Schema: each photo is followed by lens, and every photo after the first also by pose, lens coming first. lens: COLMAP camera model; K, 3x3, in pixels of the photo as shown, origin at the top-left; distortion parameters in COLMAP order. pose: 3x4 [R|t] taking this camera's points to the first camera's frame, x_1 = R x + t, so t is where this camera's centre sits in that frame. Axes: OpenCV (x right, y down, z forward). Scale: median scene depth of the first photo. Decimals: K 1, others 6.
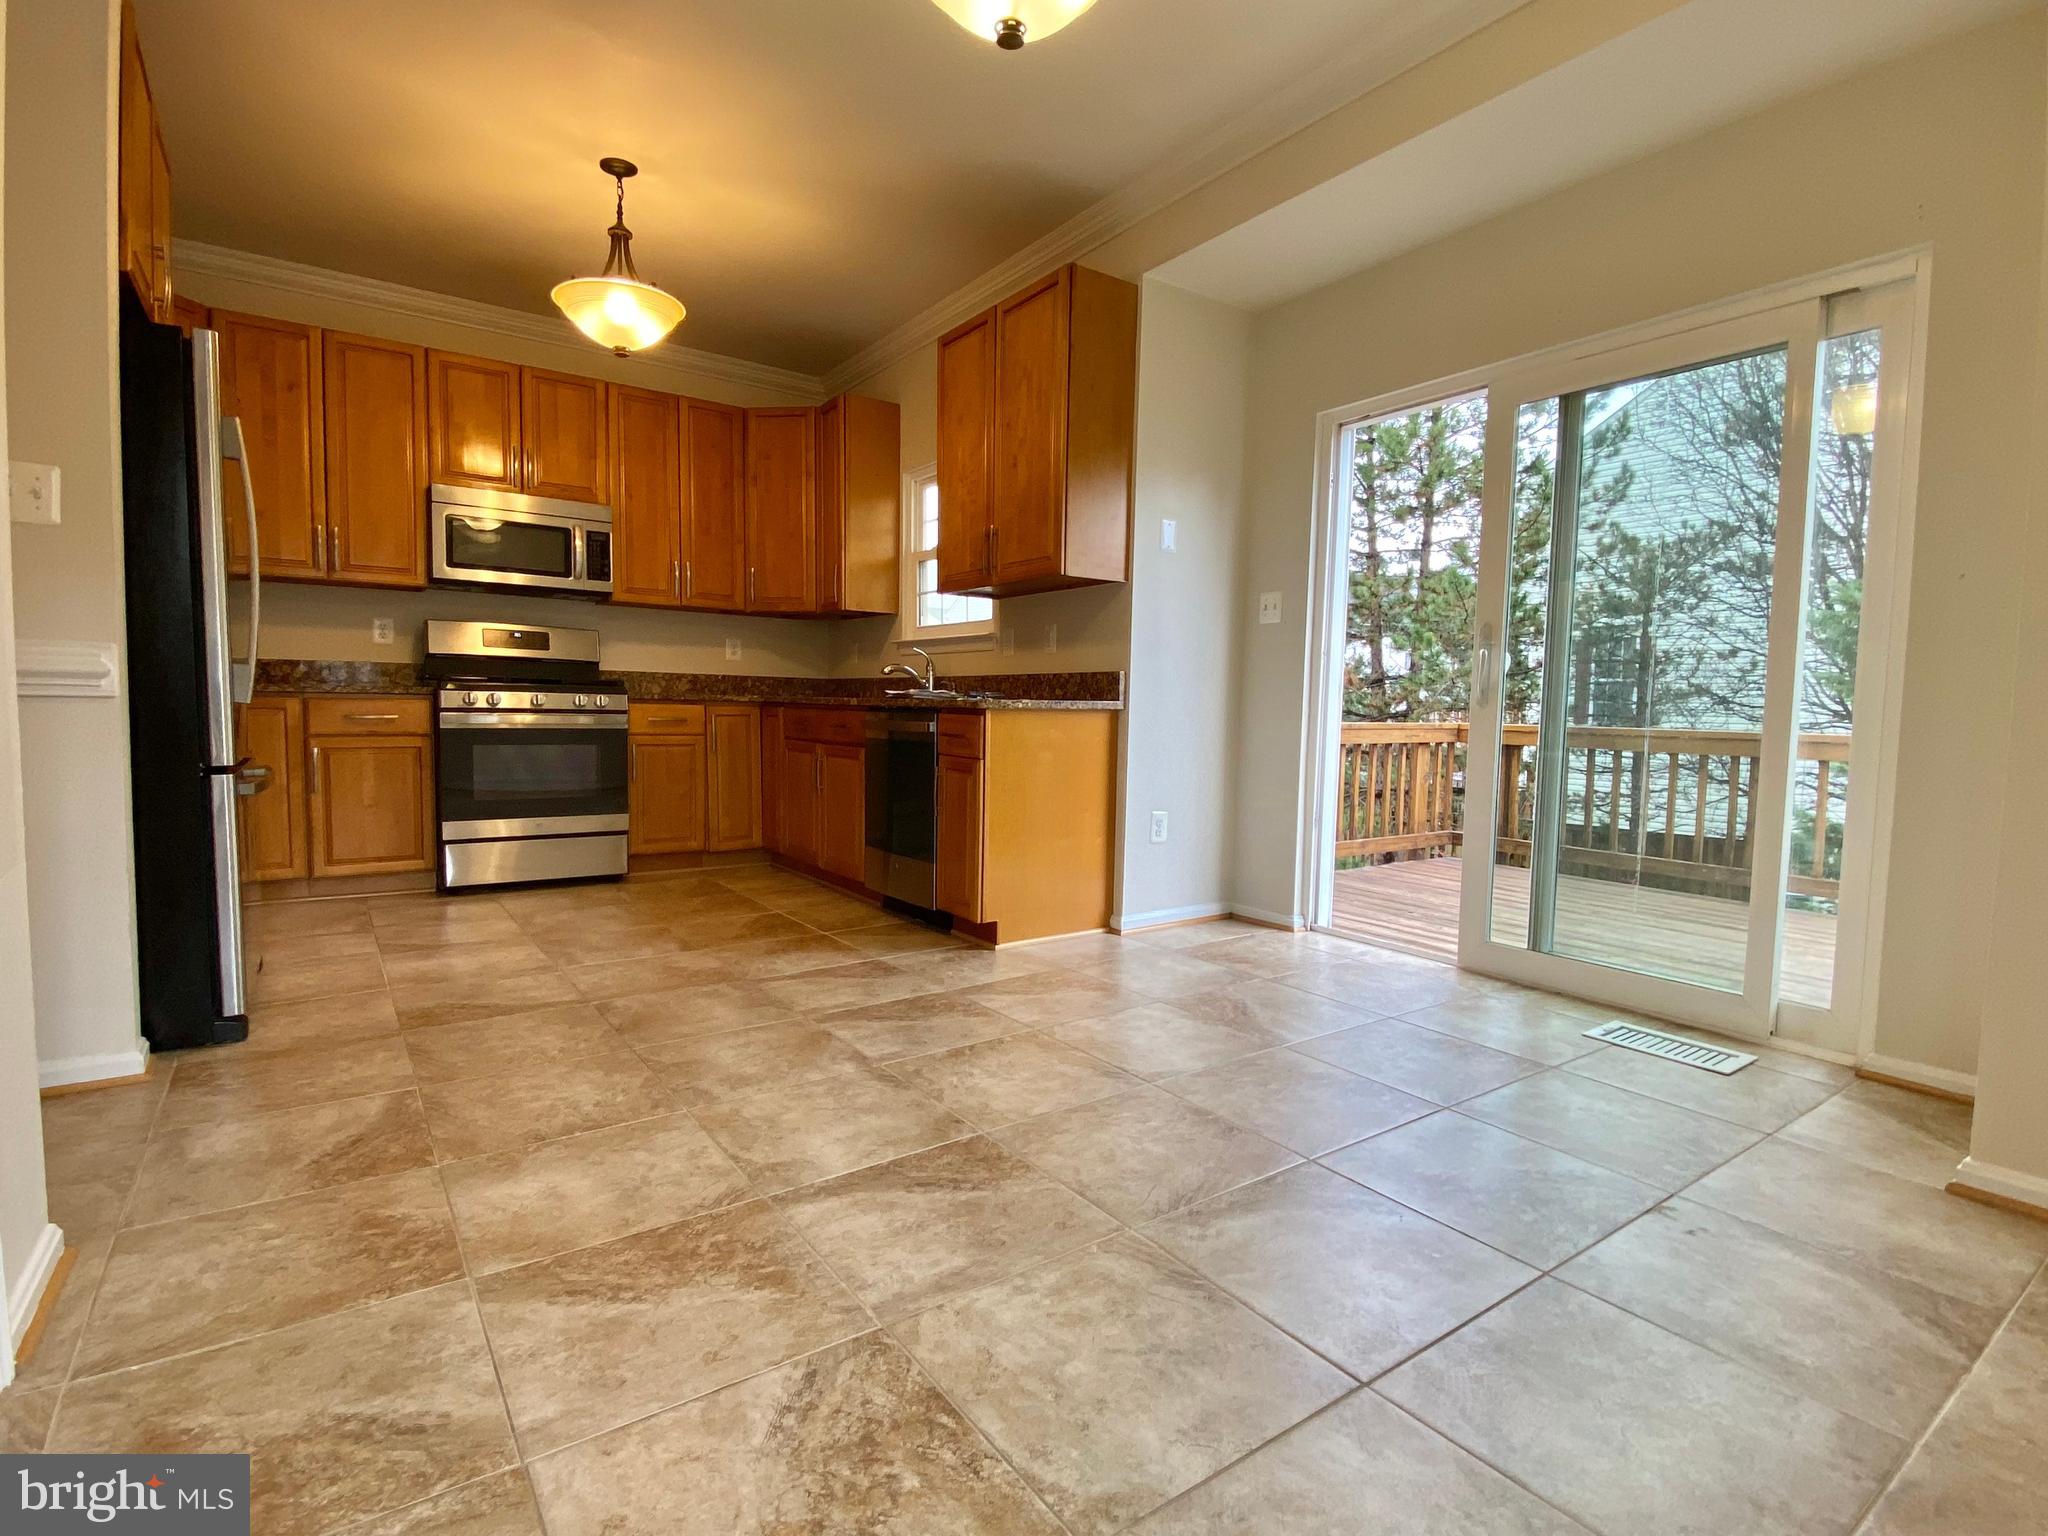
lens RADIAL K [[991.6, 0, 1024.8], [0, 991.6, 769.4], [0, 0, 1]] dist [-0.000238, -0.000109]
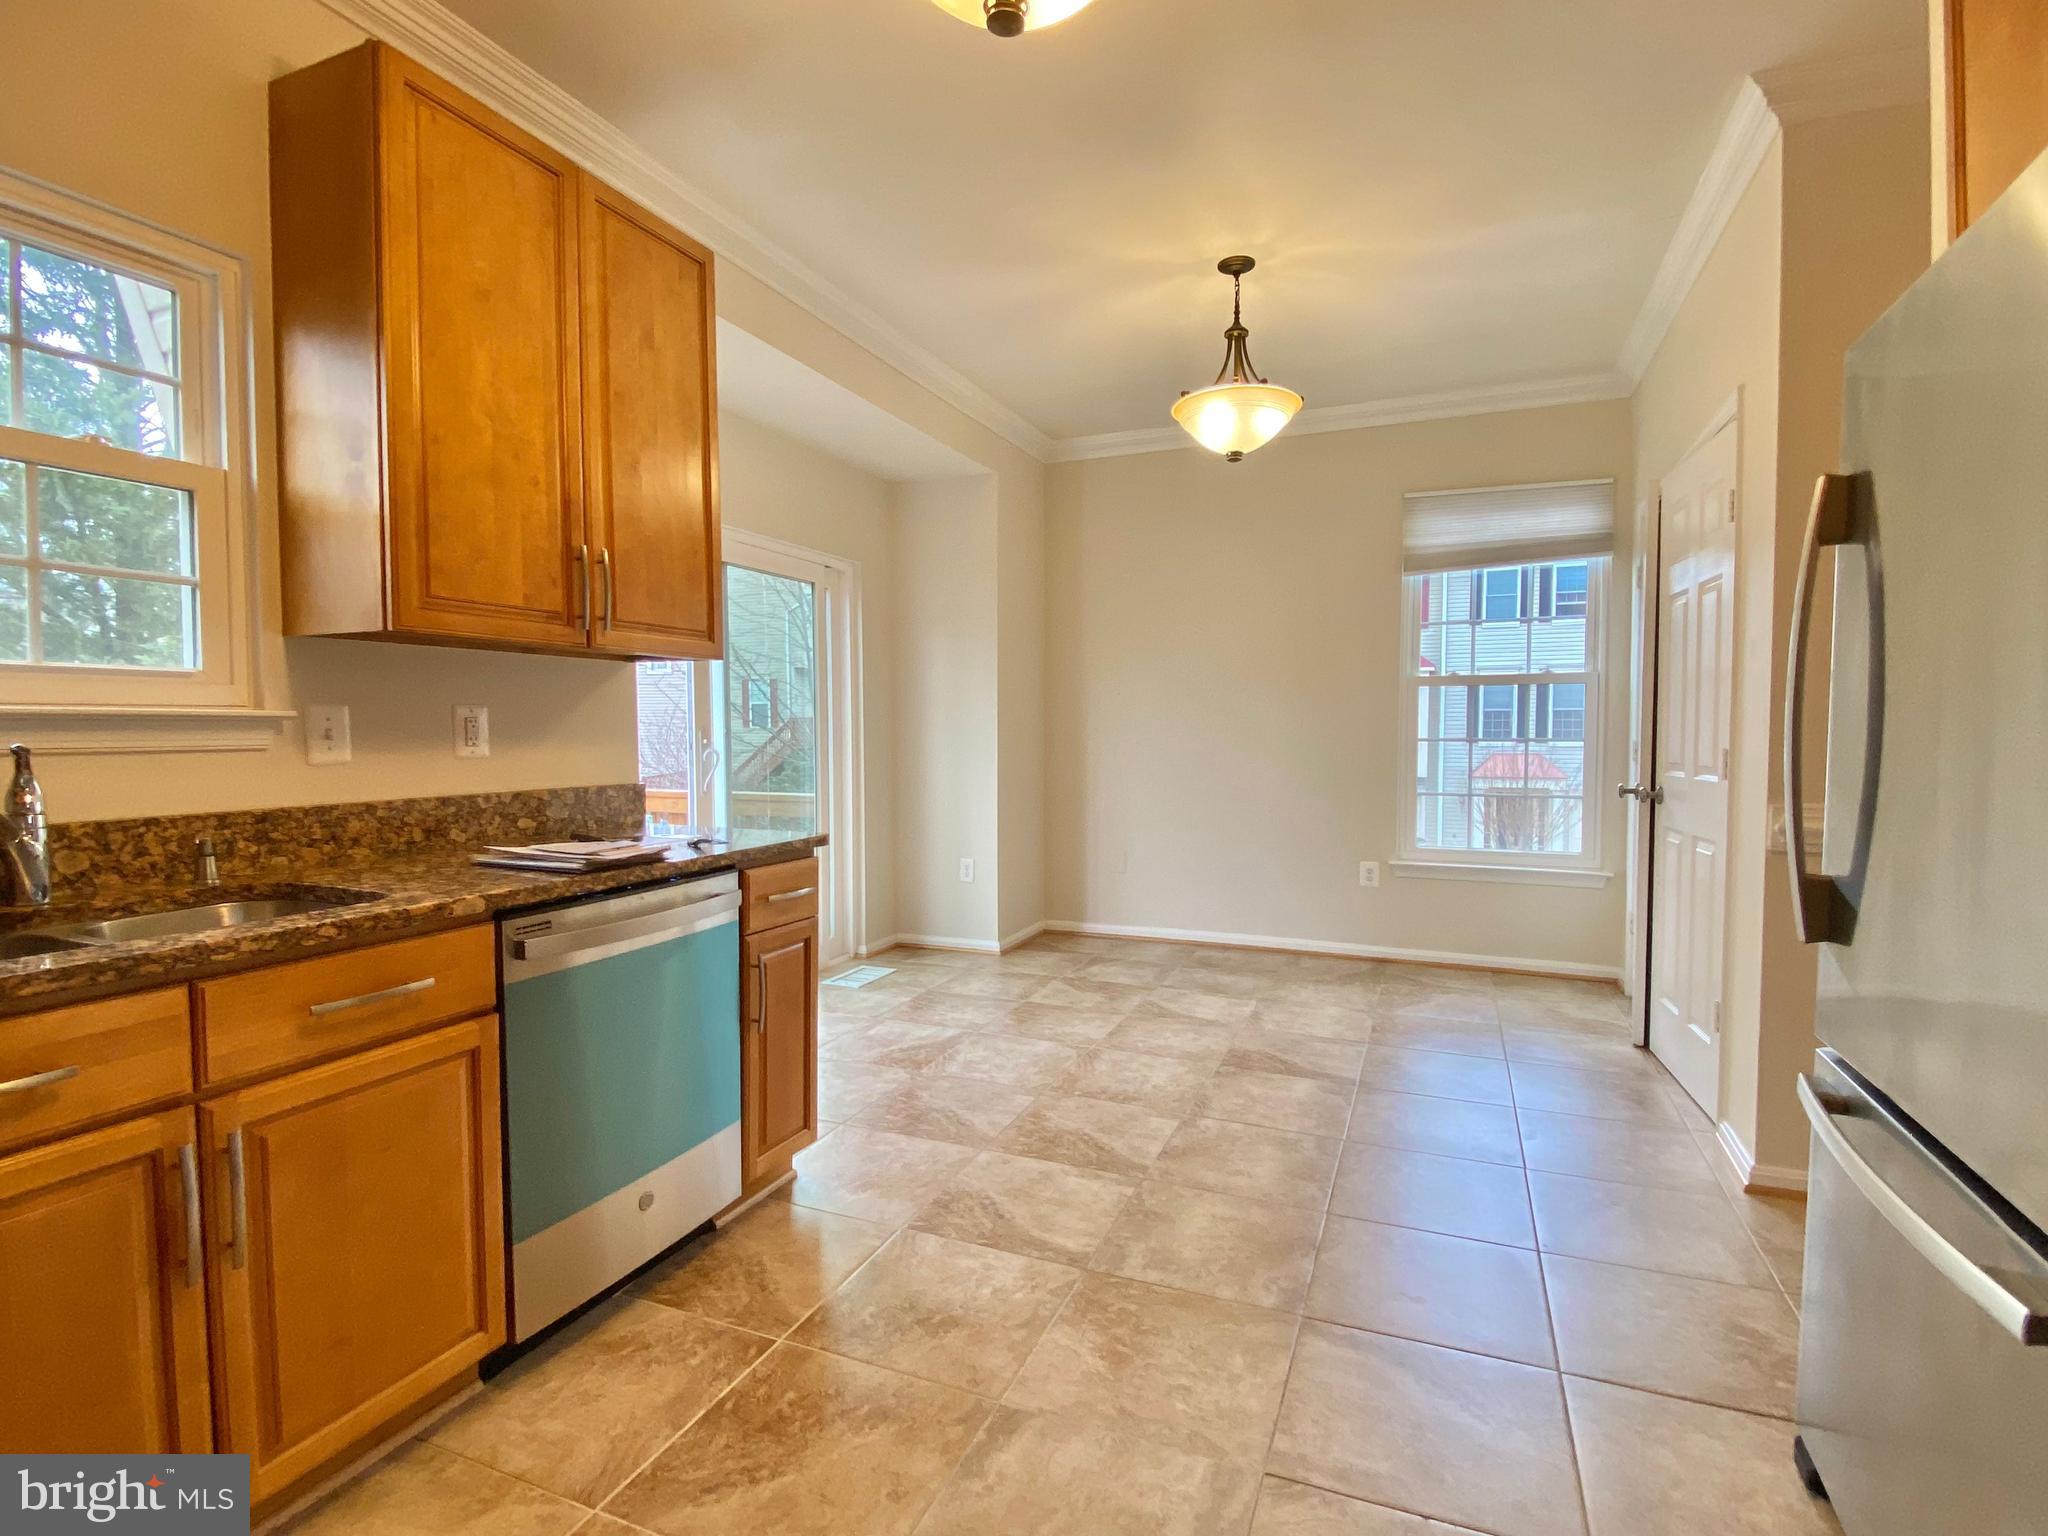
lens RADIAL K [[991.6, 0, 1027.0], [0, 991.6, 761.9], [0, 0, 1]] dist [-0.000238, -0.000109]
pose [[-0.518021, -0.060832, 0.853202, -1.029059], [0.049490, 0.993666, 0.100894, -0.269636], [-0.853935, 0.094490, -0.511730, 1.674287]]
